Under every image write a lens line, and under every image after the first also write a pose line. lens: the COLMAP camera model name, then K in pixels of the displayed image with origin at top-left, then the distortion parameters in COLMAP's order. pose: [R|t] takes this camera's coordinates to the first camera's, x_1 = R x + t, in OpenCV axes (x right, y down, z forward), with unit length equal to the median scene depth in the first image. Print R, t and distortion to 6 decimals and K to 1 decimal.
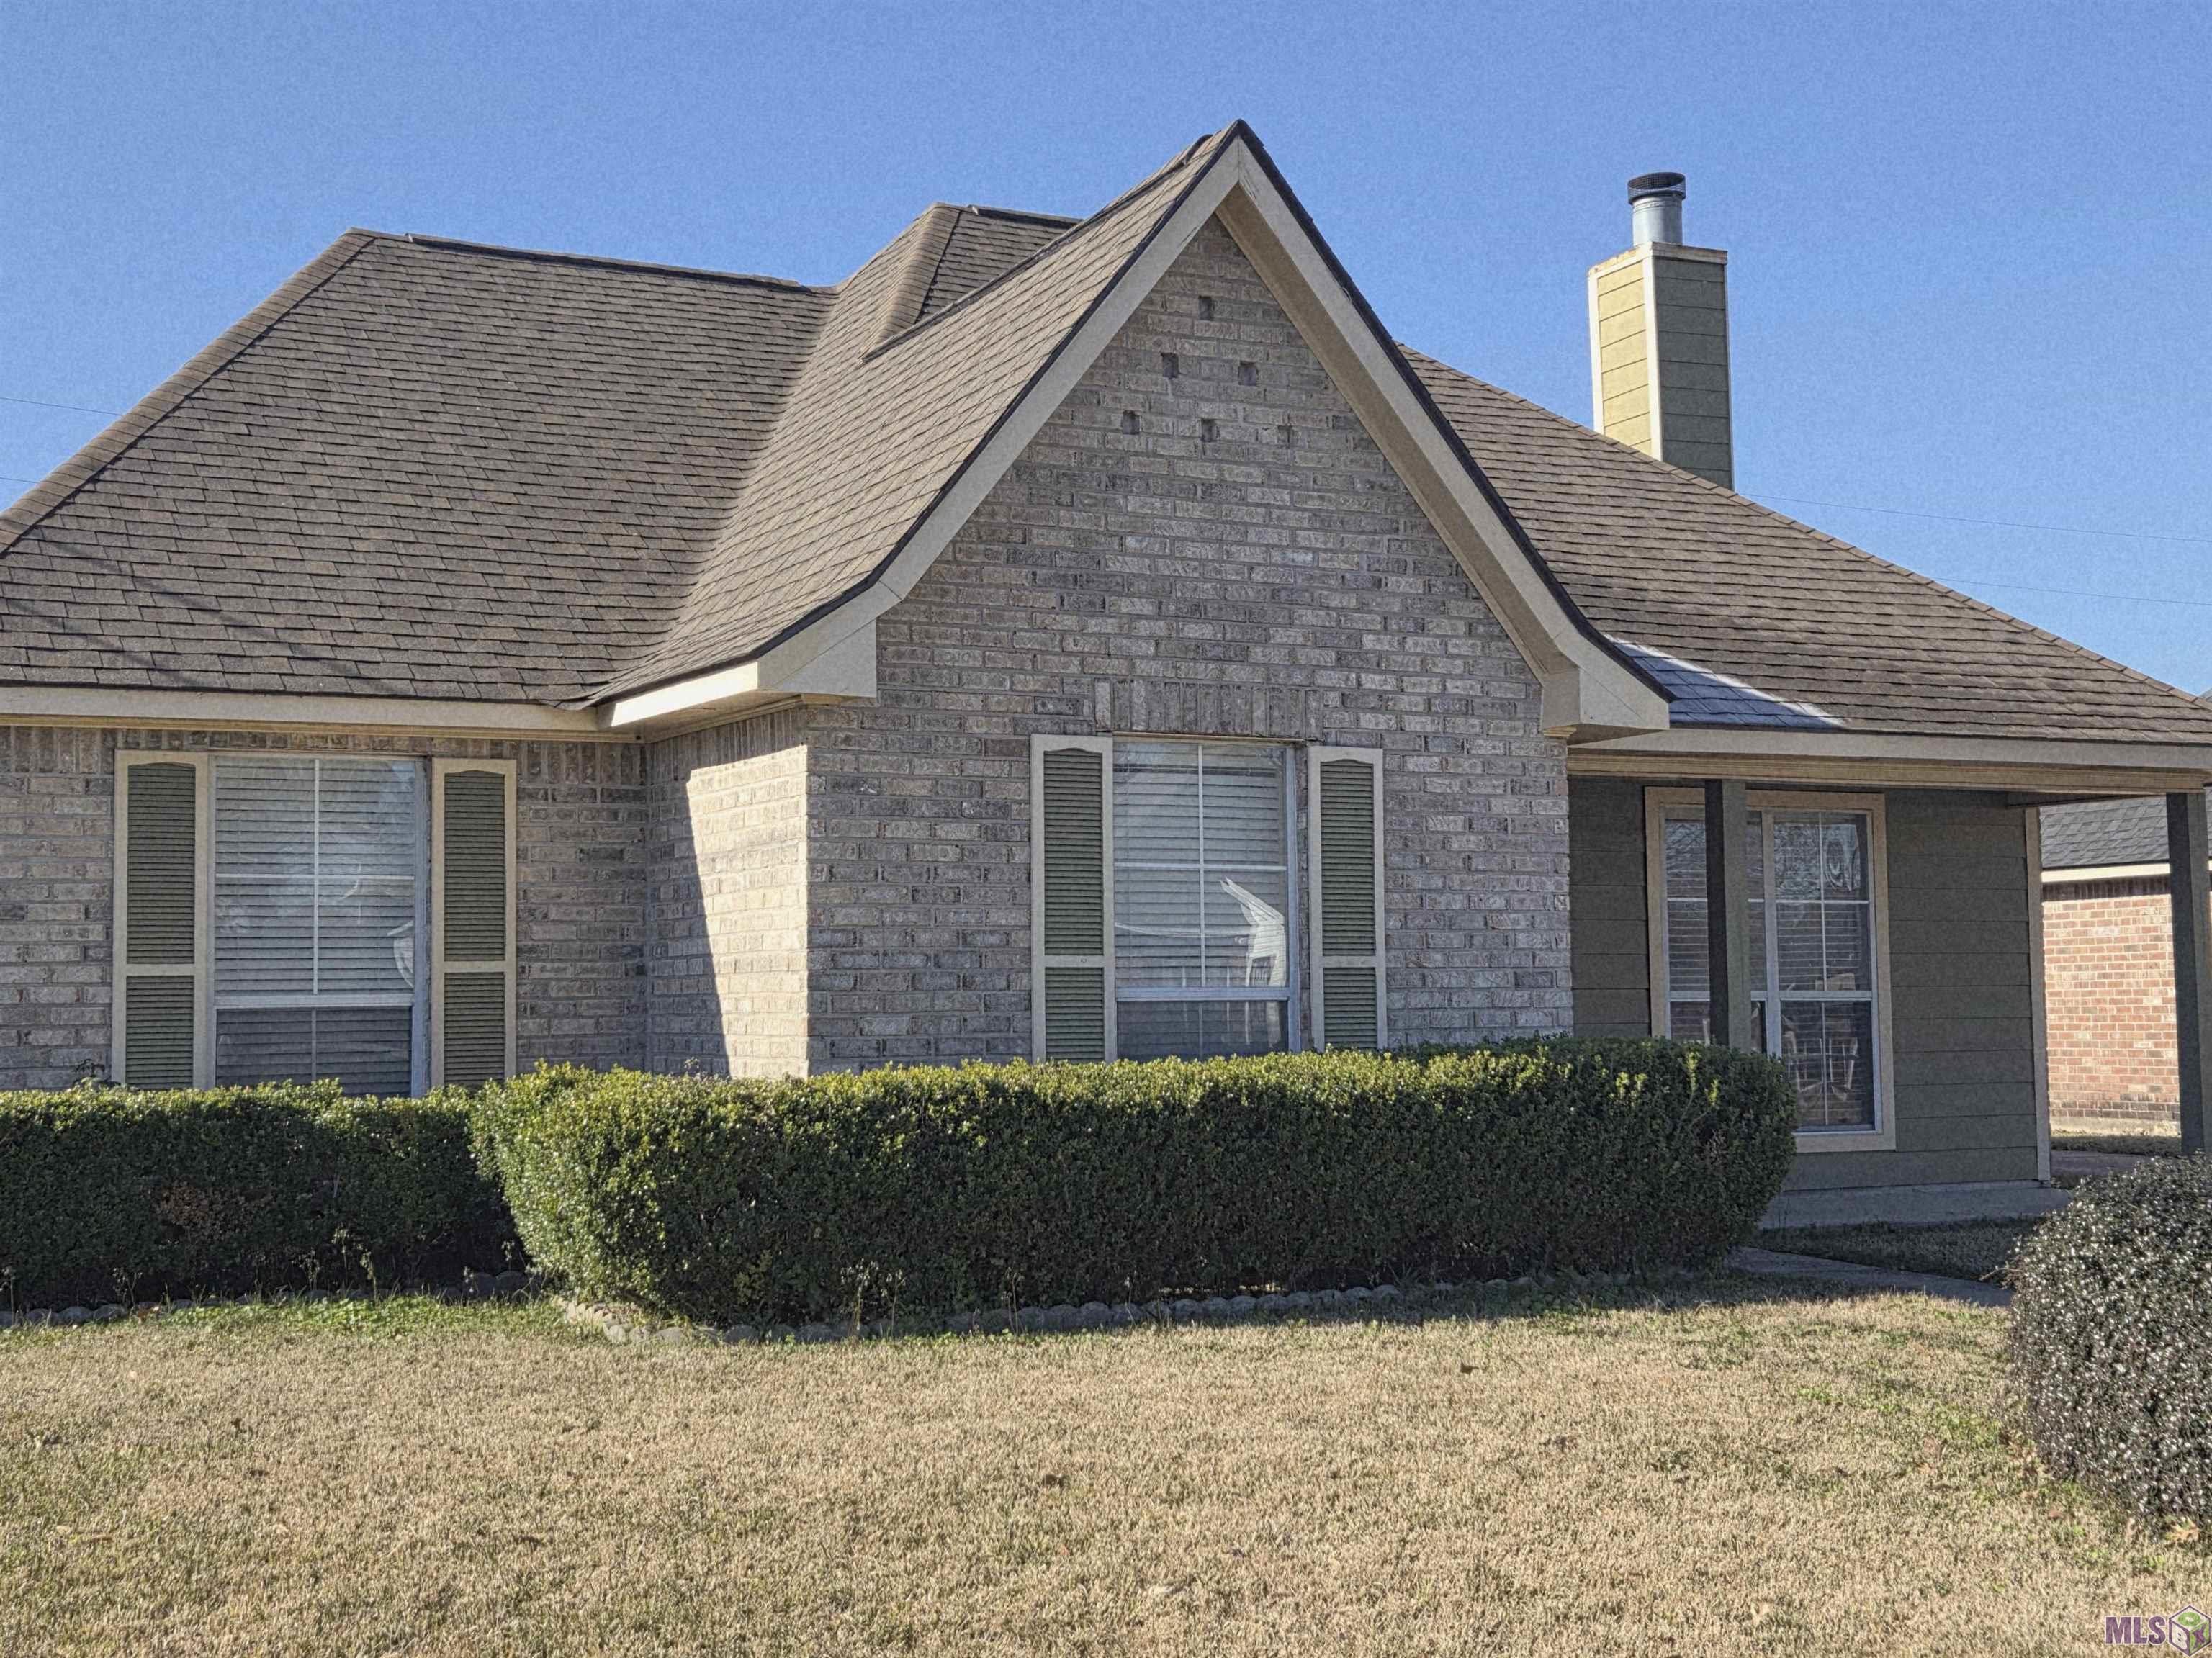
lens RADIAL K [[2722.8, 0, 1107.5], [0, 2722.8, 800.1], [0, 0, 1]] dist [0.080789, 0.000000]
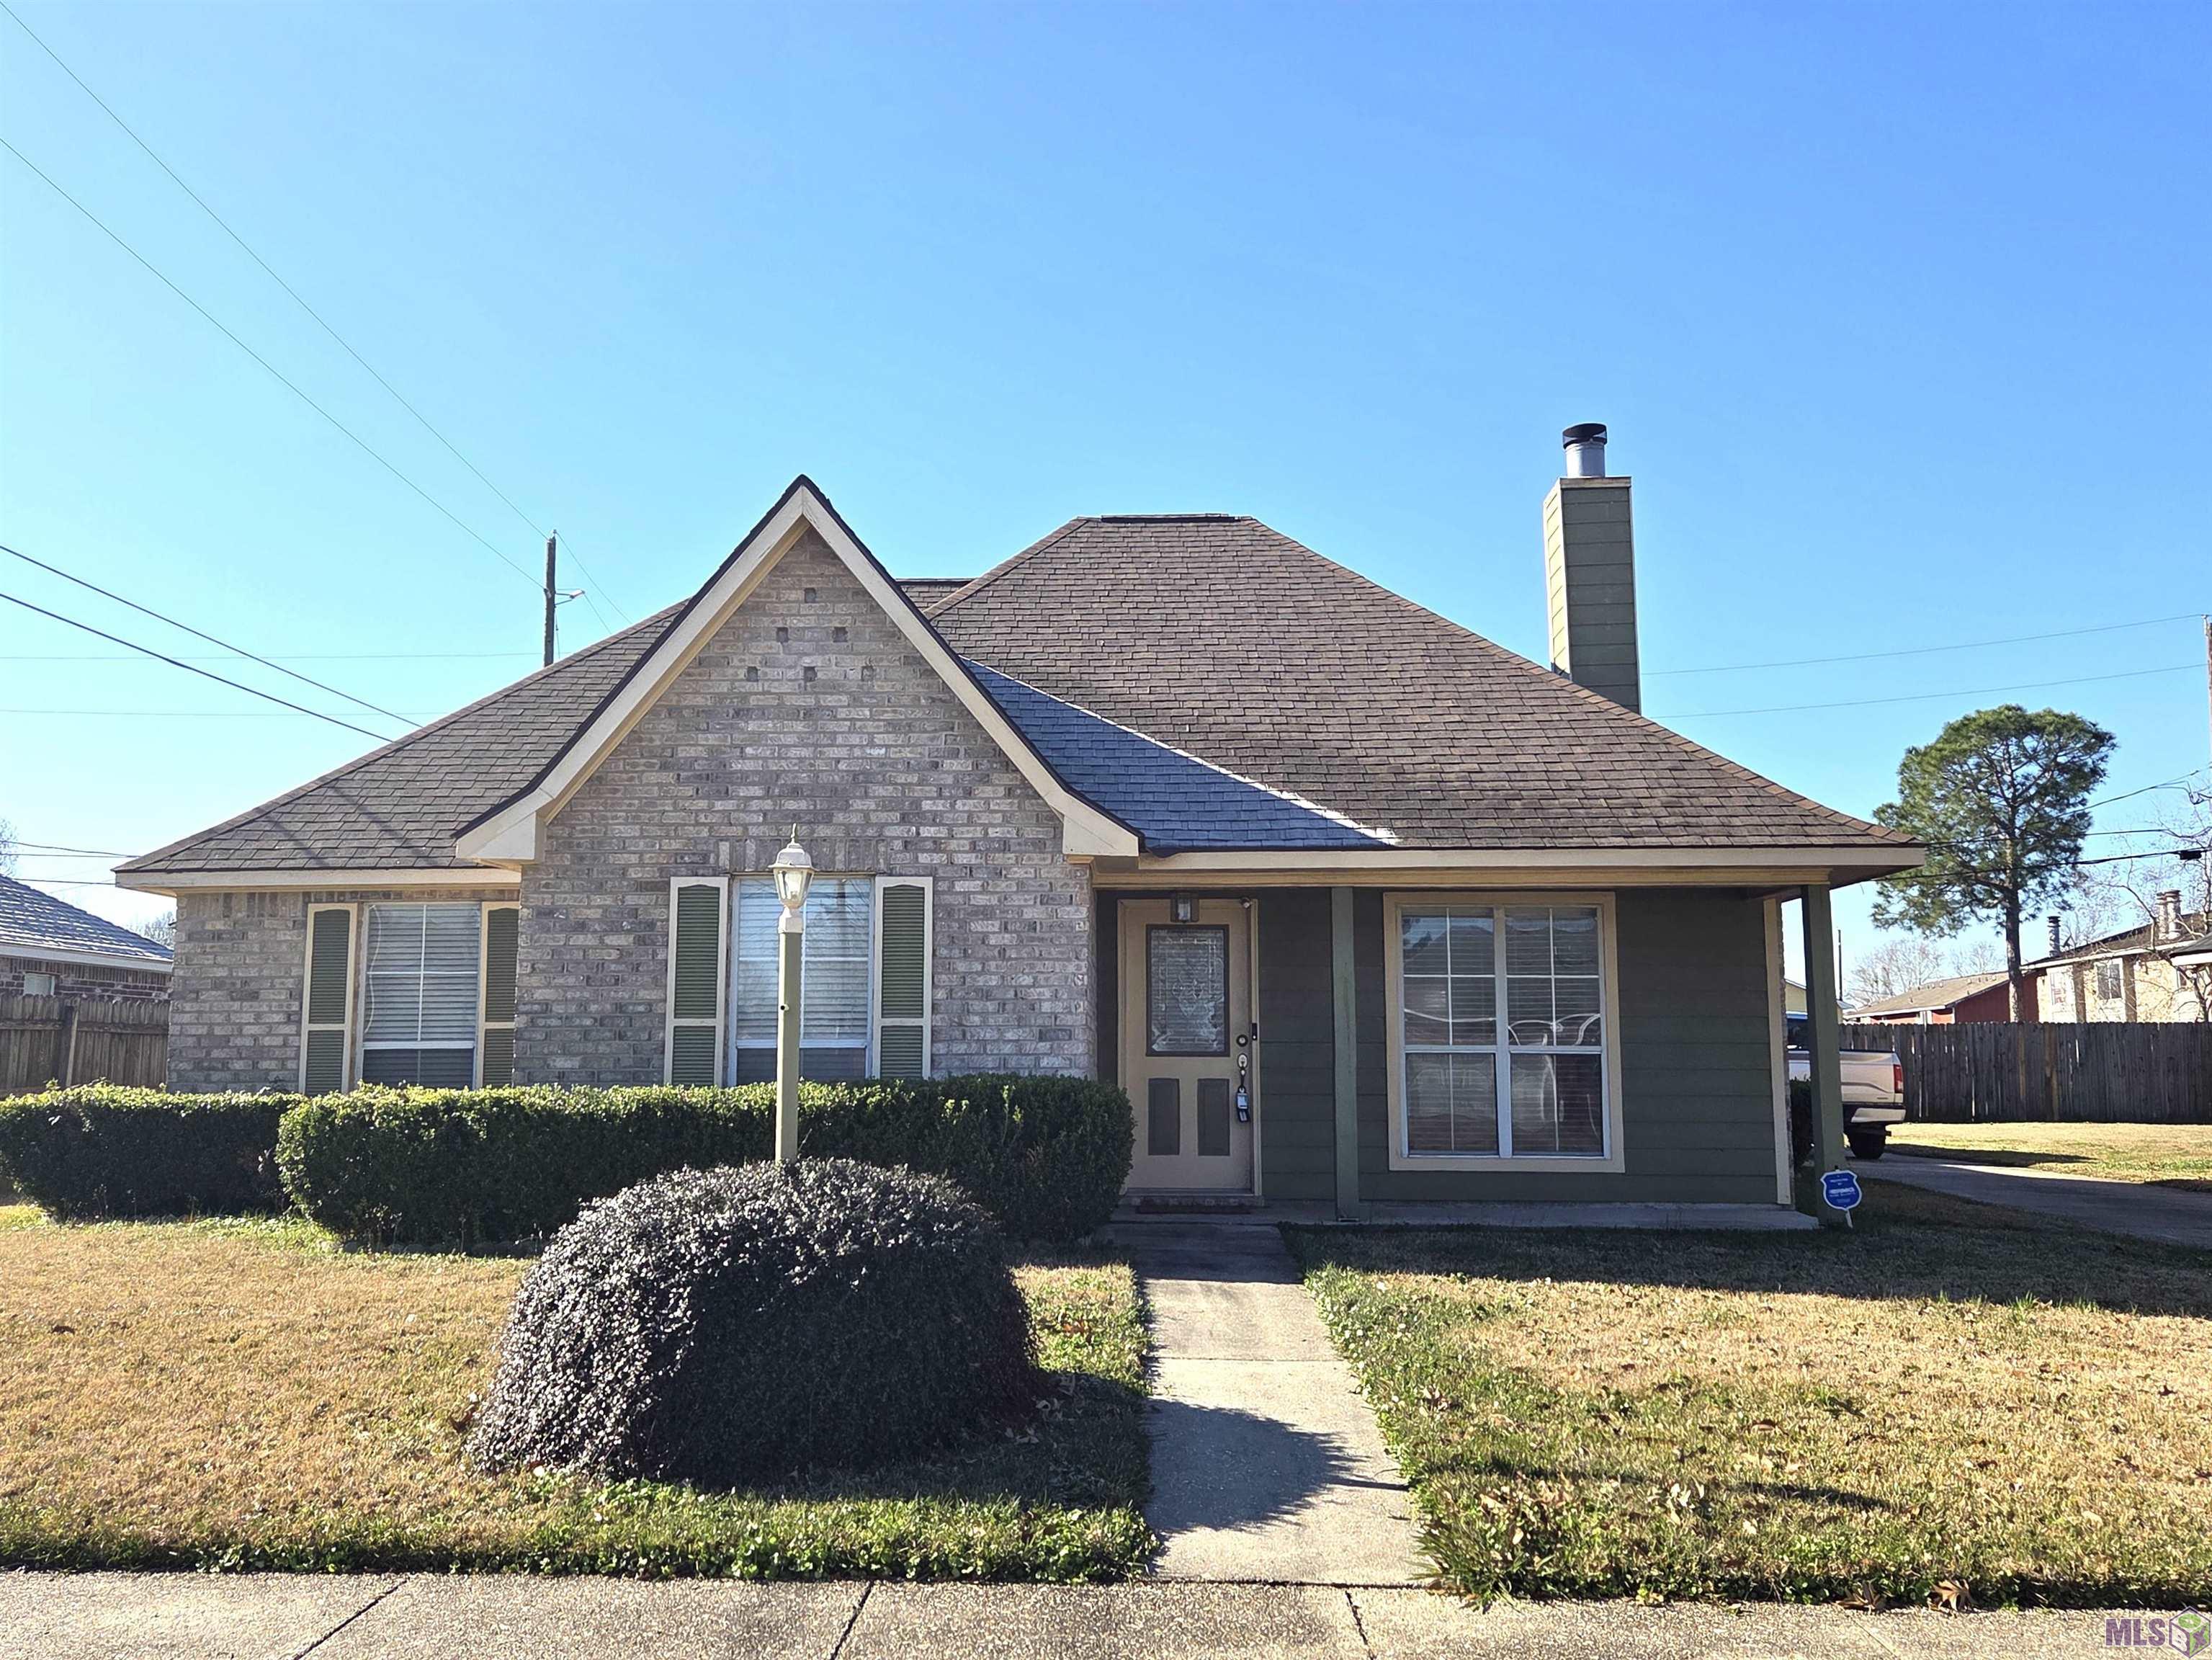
lens RADIAL K [[1867.9, 0, 996.5], [0, 1867.9, 811.0], [0, 0, 1]] dist [0.059495, -0.019934]
pose [[0.889227, -0.051048, -0.454608, 0.598979], [0.026579, 0.997841, -0.060057, 0.007291], [0.456693, 0.041321, 0.888664, 0.115451]]
